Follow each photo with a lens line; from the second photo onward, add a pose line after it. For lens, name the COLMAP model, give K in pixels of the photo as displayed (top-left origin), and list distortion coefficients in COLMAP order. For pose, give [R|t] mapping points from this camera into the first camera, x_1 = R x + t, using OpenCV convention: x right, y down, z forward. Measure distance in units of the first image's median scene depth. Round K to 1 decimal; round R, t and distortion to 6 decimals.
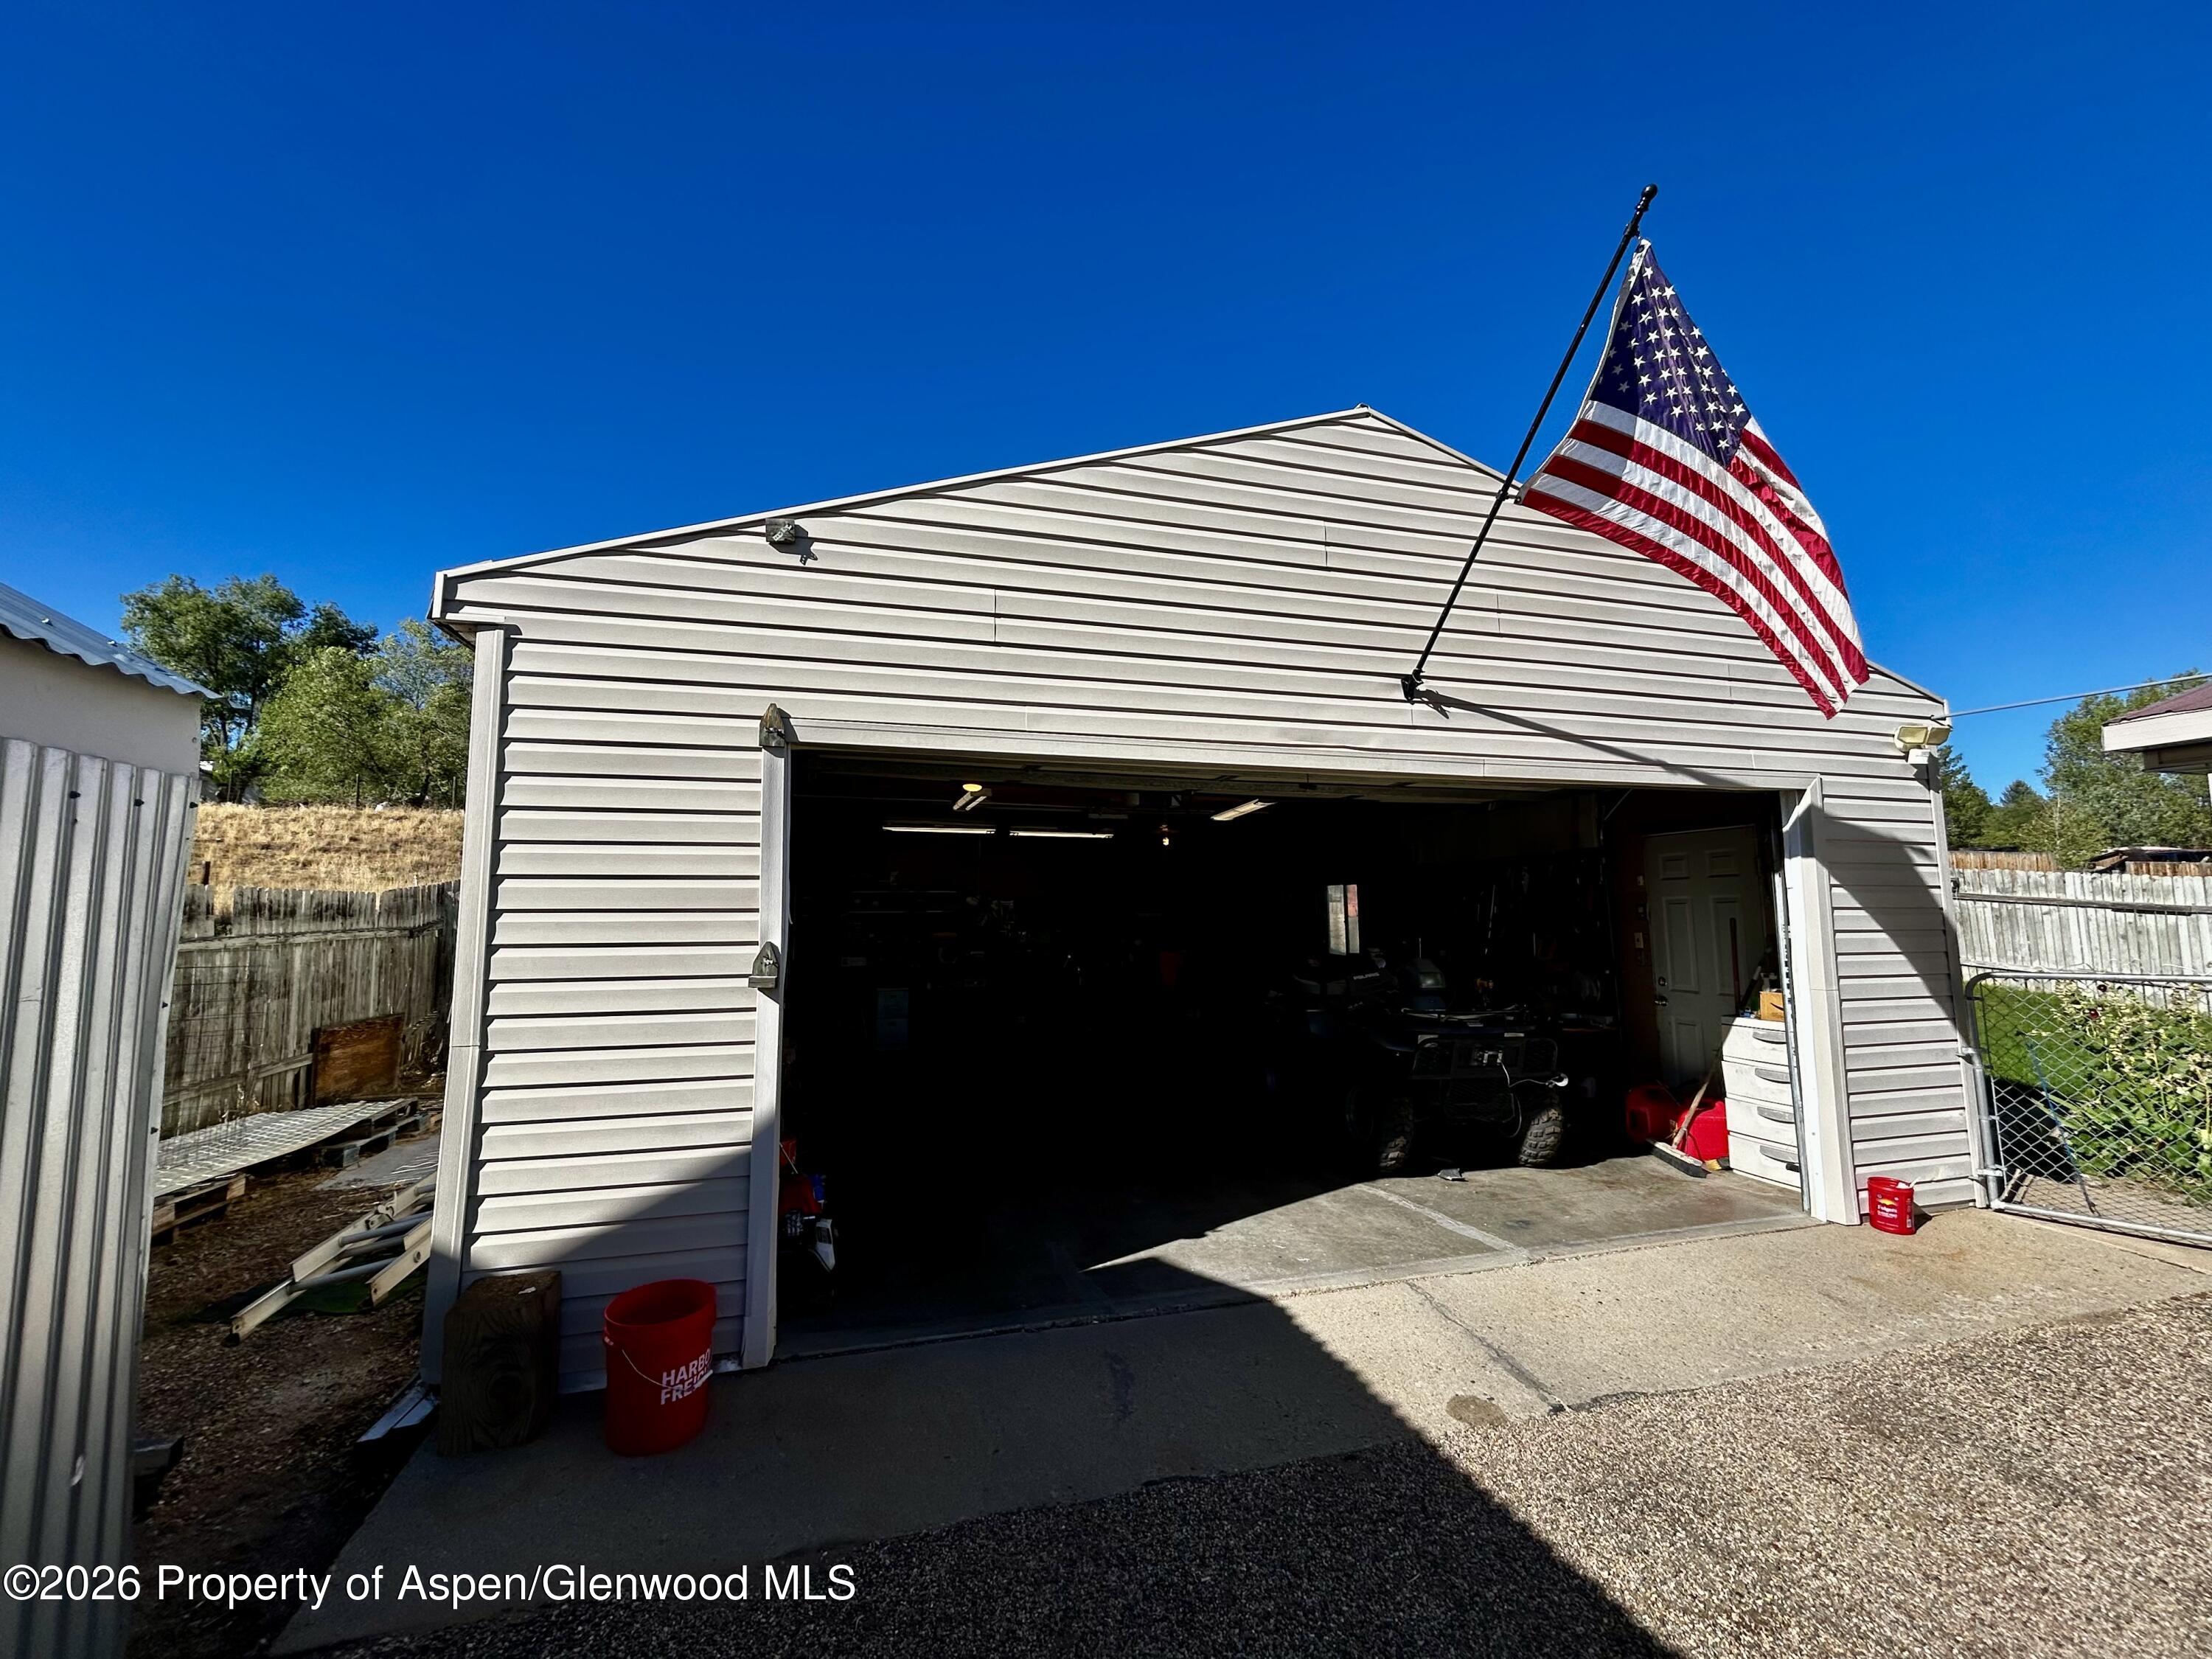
lens RADIAL K [[905.7, 0, 1085.4], [0, 905.7, 830.9], [0, 0, 1]] dist [-0.001086, -0.000186]
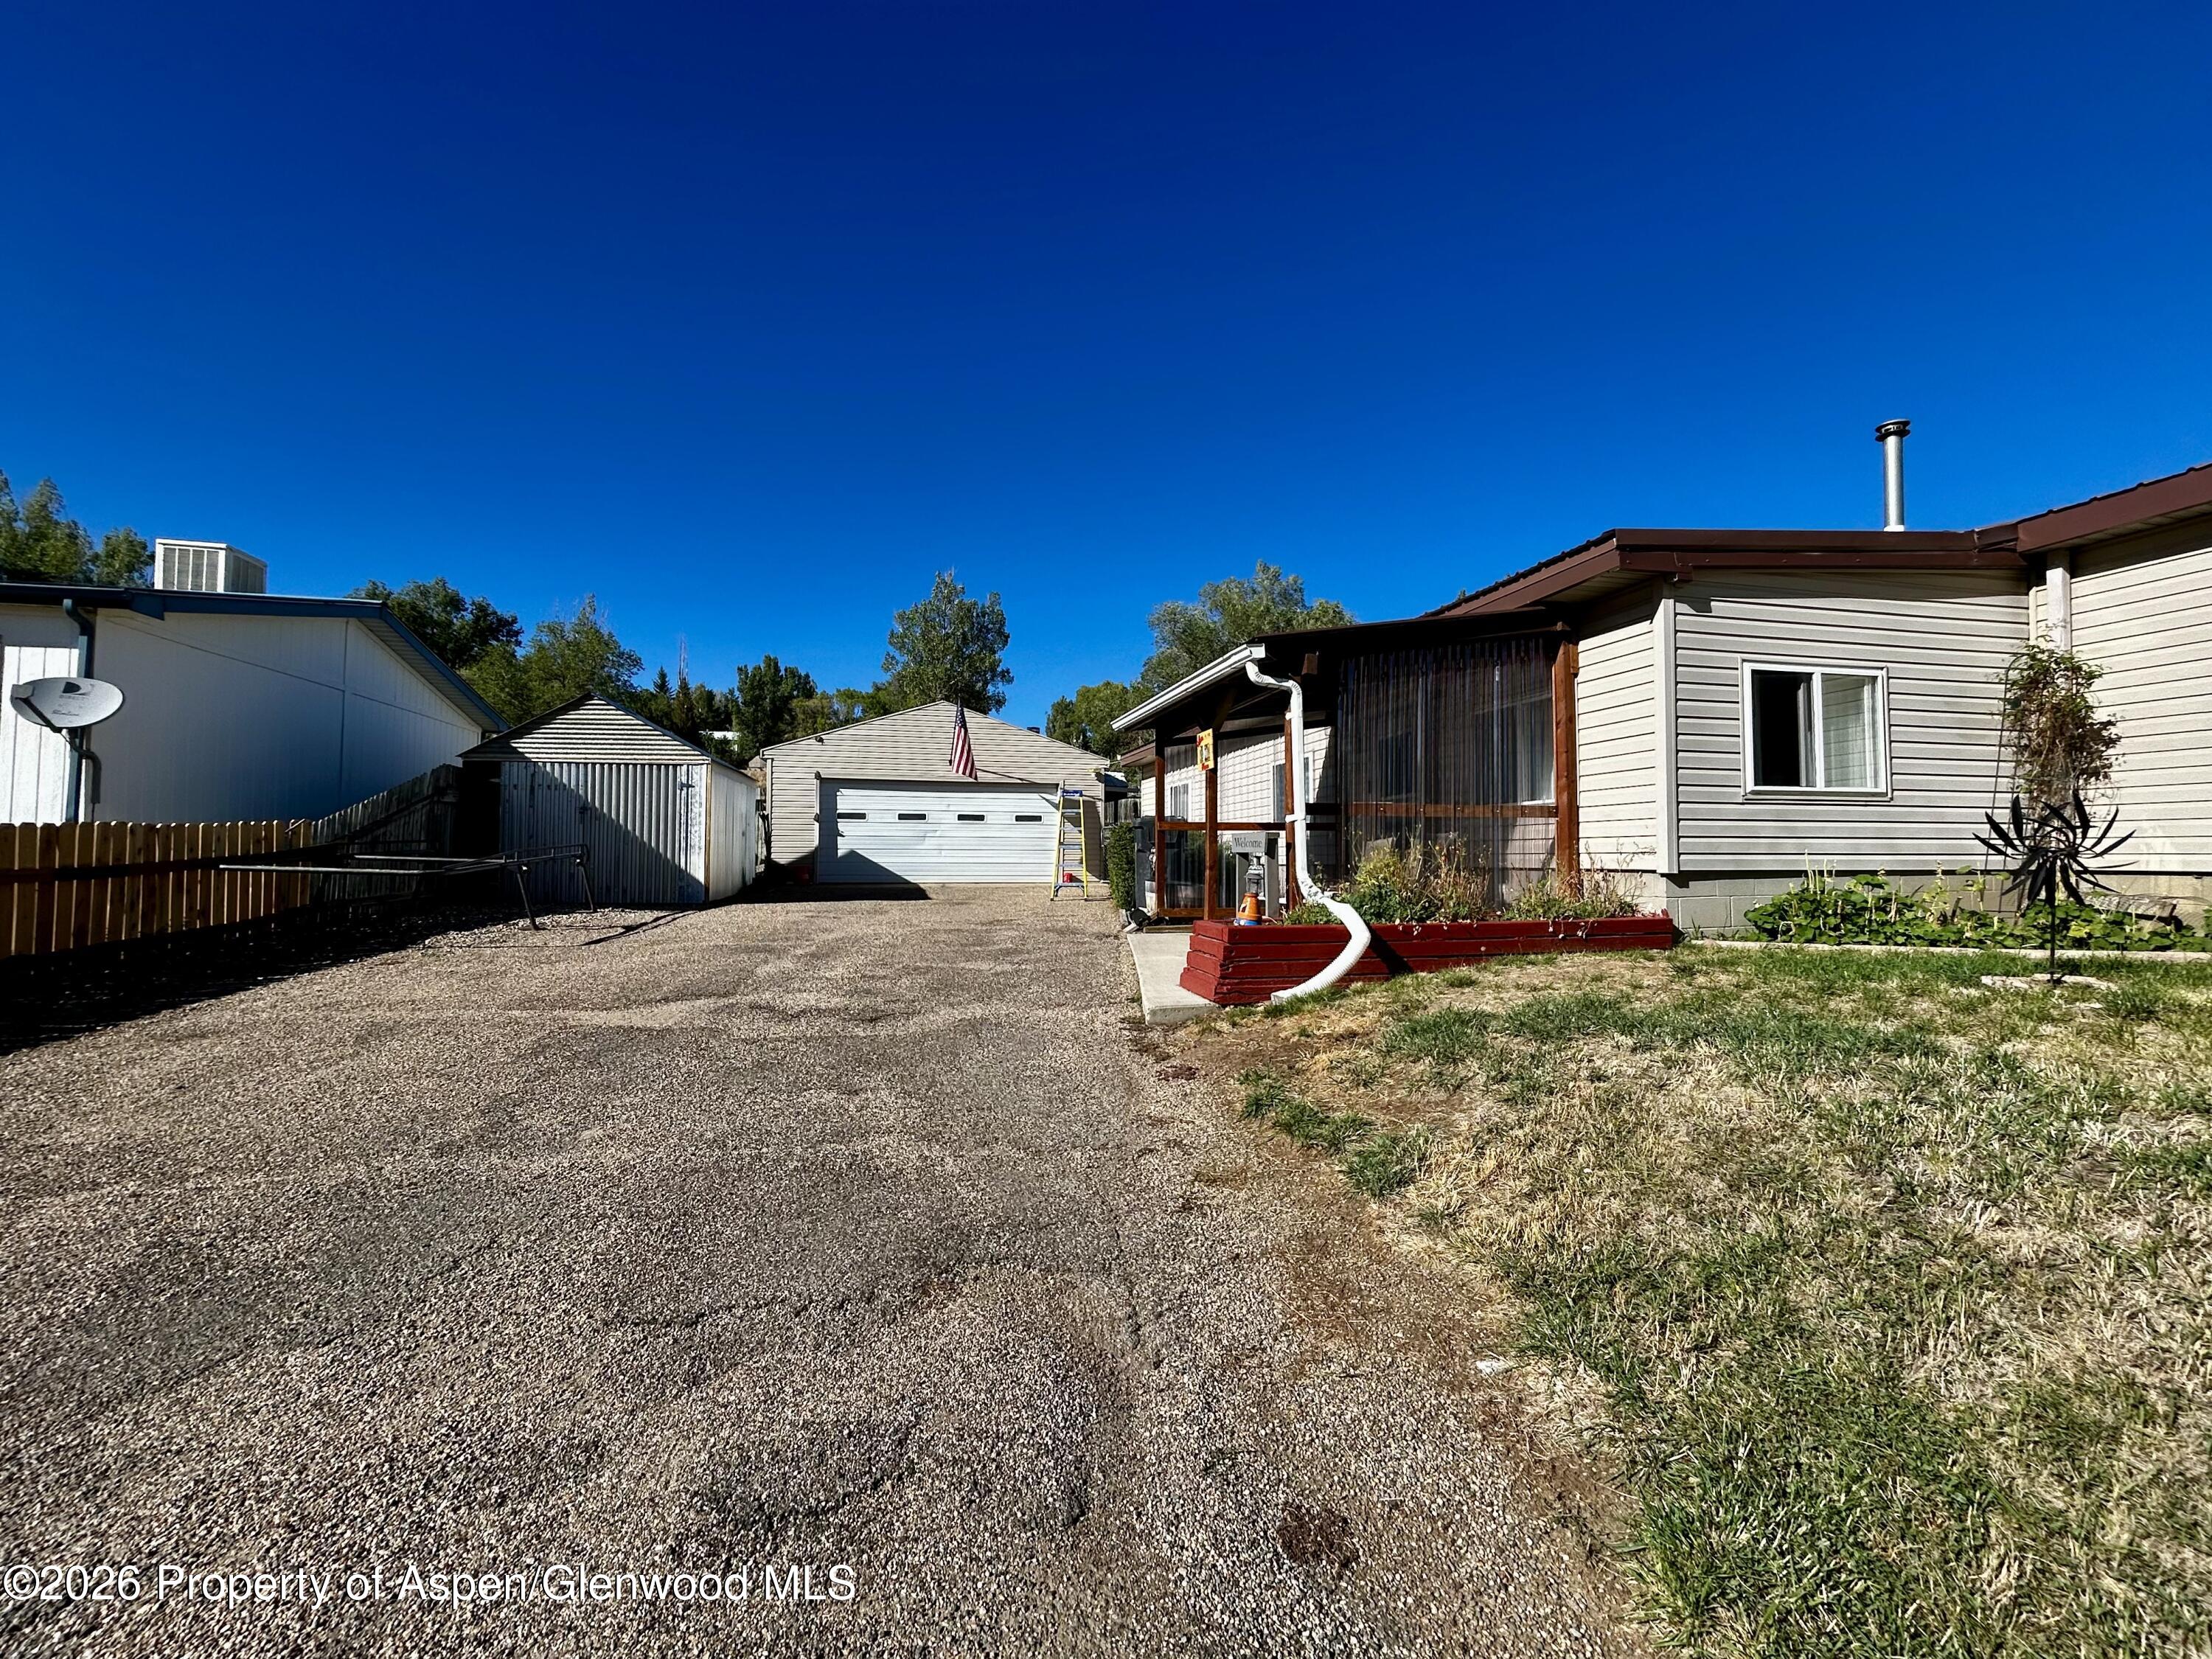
lens RADIAL K [[905.7, 0, 1085.4], [0, 905.7, 830.9], [0, 0, 1]] dist [-0.001086, -0.000186]
pose [[0.998654, 0.008654, -0.051138, 1.541314], [-0.005305, 0.997854, 0.065259, -0.137527], [0.051593, -0.064900, 0.996557, -4.344462]]
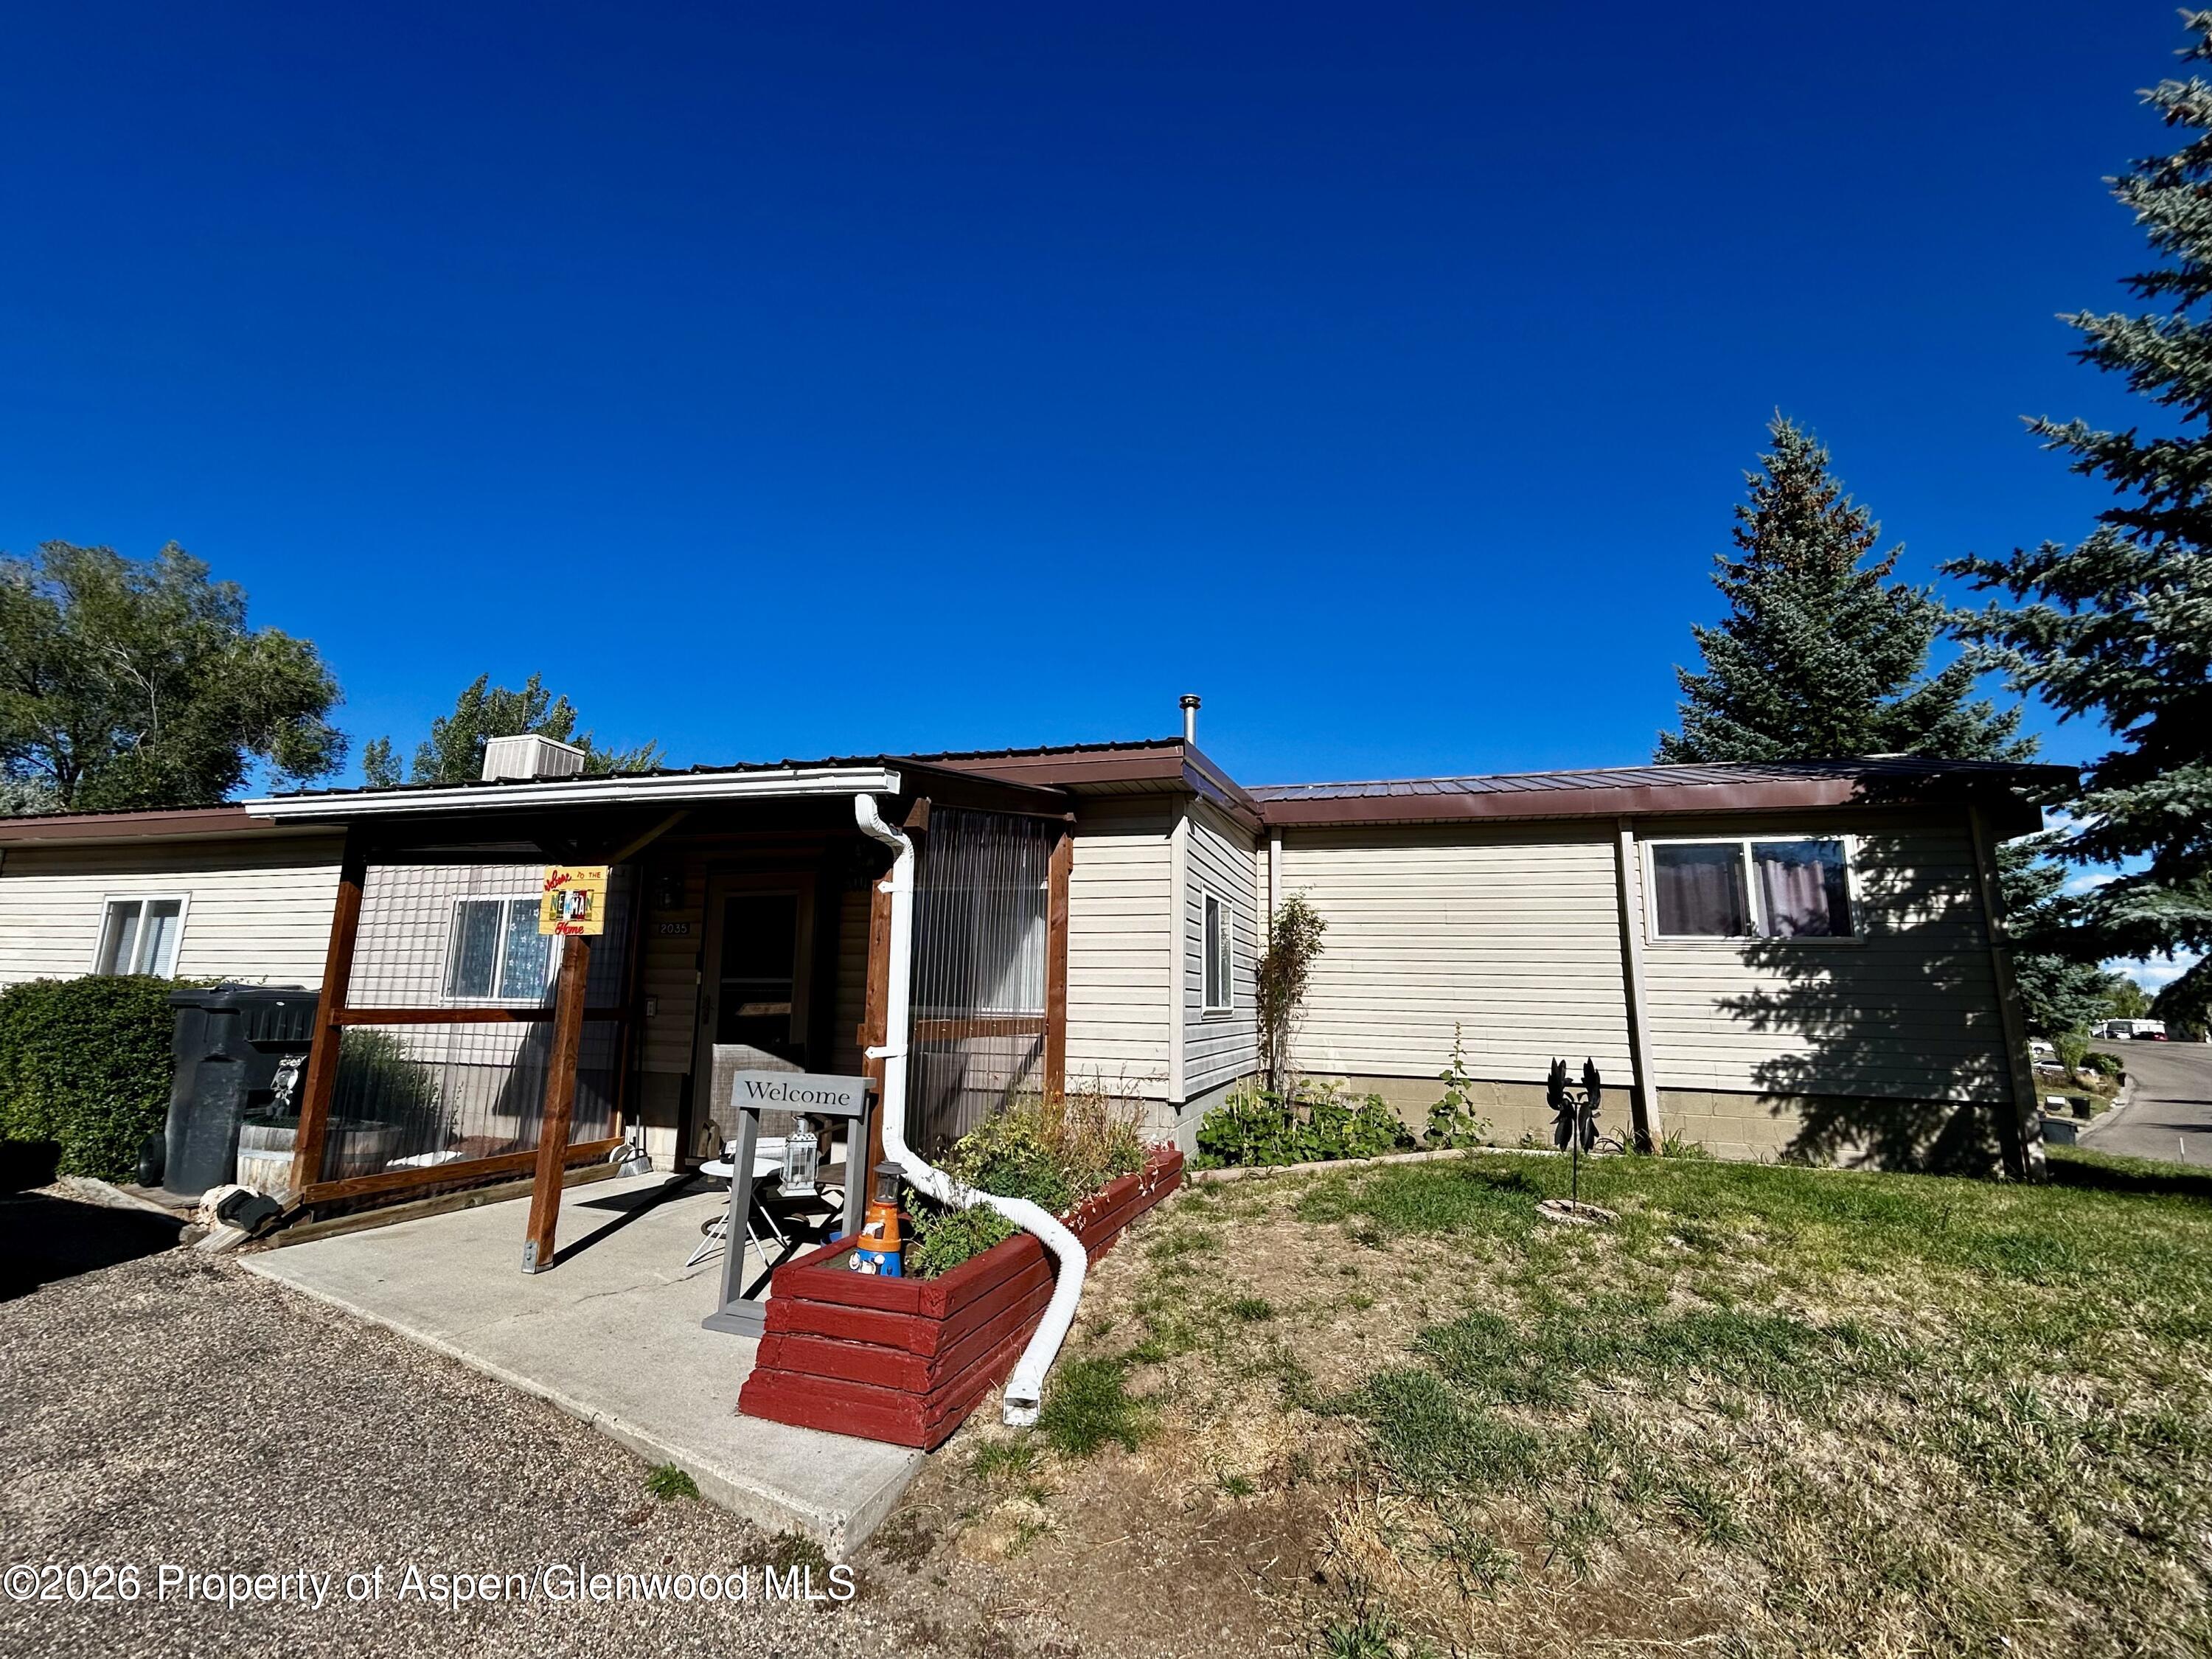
lens RADIAL K [[951.0, 0, 1106.0], [0, 951.0, 829.5], [0, 0, 1]] dist [-0.000381, 0.000071]
pose [[0.532563, 0.170753, 0.828987, 0.969607], [-0.105851, 0.985186, -0.134926, -0.190610], [-0.839745, -0.015892, 0.542748, -3.365157]]
